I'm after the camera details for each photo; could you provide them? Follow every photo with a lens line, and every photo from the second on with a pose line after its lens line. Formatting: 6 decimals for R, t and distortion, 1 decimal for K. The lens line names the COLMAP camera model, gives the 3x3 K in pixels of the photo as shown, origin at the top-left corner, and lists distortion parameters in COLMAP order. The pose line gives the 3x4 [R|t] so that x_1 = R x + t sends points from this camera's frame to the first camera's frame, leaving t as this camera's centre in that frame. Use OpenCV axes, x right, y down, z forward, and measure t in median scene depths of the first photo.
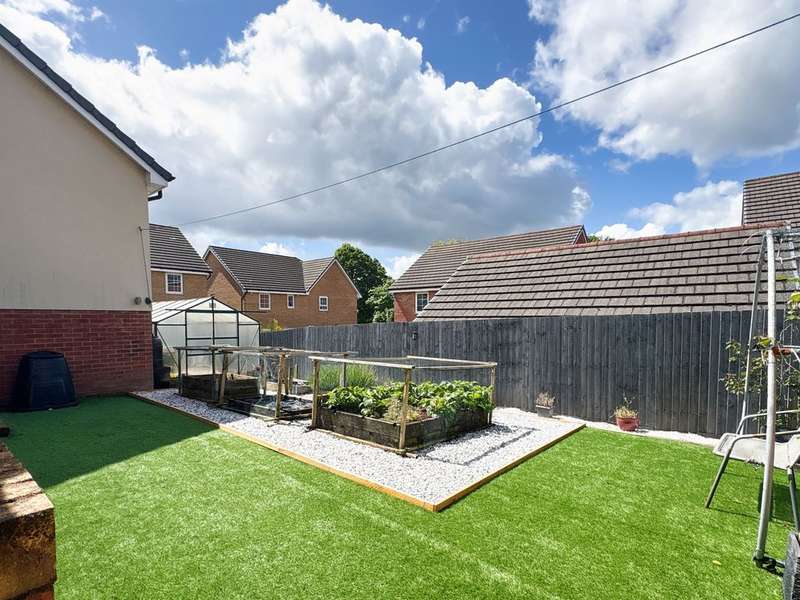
lens RADIAL K [[383.9, 0, 400.0], [0, 383.9, 300.0], [0, 0, 1]] dist [-0.000326, -0.000007]
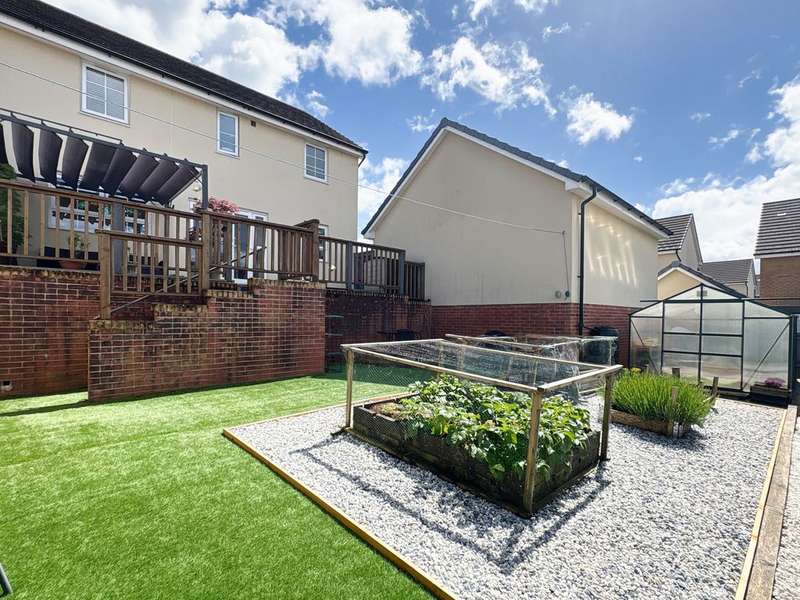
lens RADIAL K [[383.9, 0, 400.0], [0, 383.9, 300.0], [0, 0, 1]] dist [-0.000326, -0.000007]
pose [[-0.086280, -0.041009, -0.995426, 0.368107], [0.048761, 0.997781, -0.045333, 0.033444], [0.995077, -0.052450, -0.084089, 0.440626]]
